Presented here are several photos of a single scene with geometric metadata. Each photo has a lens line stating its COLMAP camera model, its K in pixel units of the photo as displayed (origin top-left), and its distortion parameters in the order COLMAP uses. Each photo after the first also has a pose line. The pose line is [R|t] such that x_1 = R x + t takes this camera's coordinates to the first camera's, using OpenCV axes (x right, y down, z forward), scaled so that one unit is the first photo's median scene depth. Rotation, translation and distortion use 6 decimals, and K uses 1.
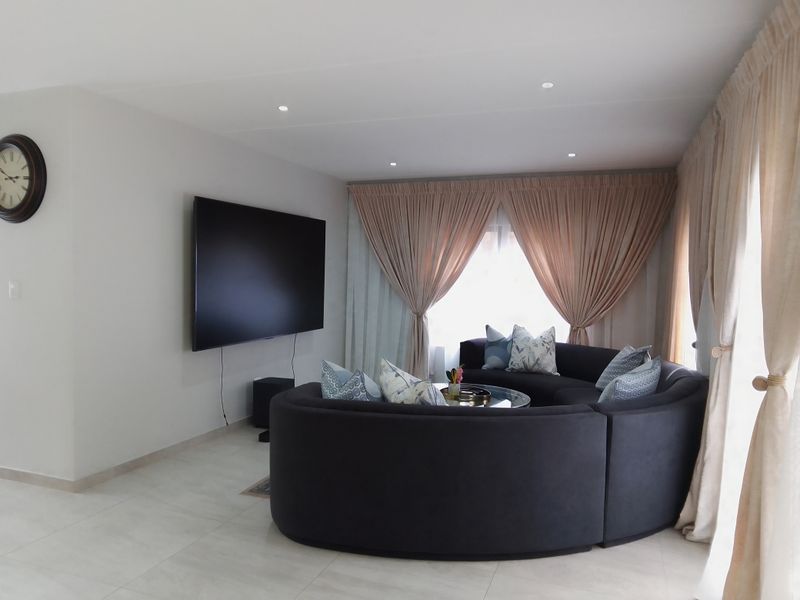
lens RADIAL K [[594.4, 0, 401.2], [0, 594.4, 307.1], [0, 0, 1]] dist [0.052902, -0.073210]
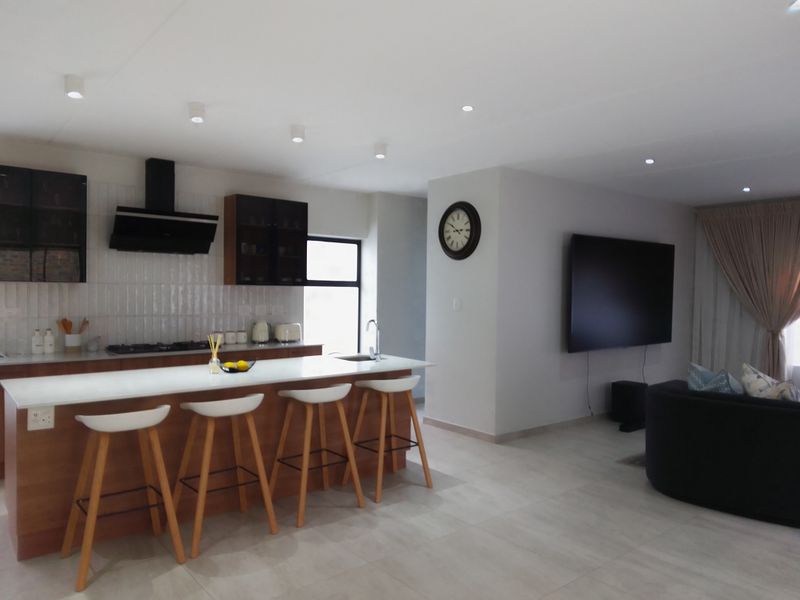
lens RADIAL K [[594.4, 0, 394.7], [0, 594.4, 302.0], [0, 0, 1]] dist [0.052902, -0.073210]
pose [[0.865285, 0.006713, -0.501236, -0.031820], [-0.026631, 0.999114, -0.032592, 0.018605], [0.500573, 0.041550, 0.864697, -0.374834]]
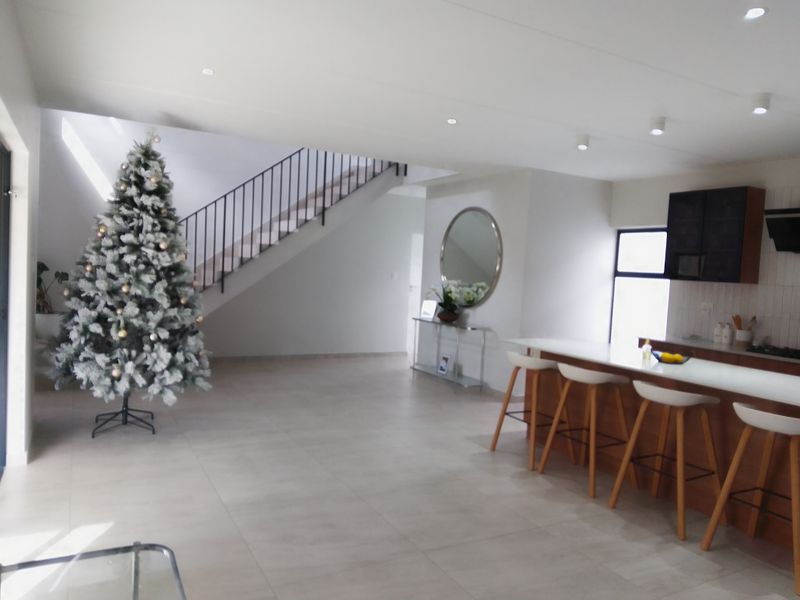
lens RADIAL K [[594.4, 0, 400.2], [0, 594.4, 300.1], [0, 0, 1]] dist [0.052902, -0.073210]
pose [[-0.670268, -0.012975, -0.742005, 0.305018], [-0.104474, 0.991540, 0.077034, -0.027411], [0.734728, 0.129154, -0.665953, 0.645209]]
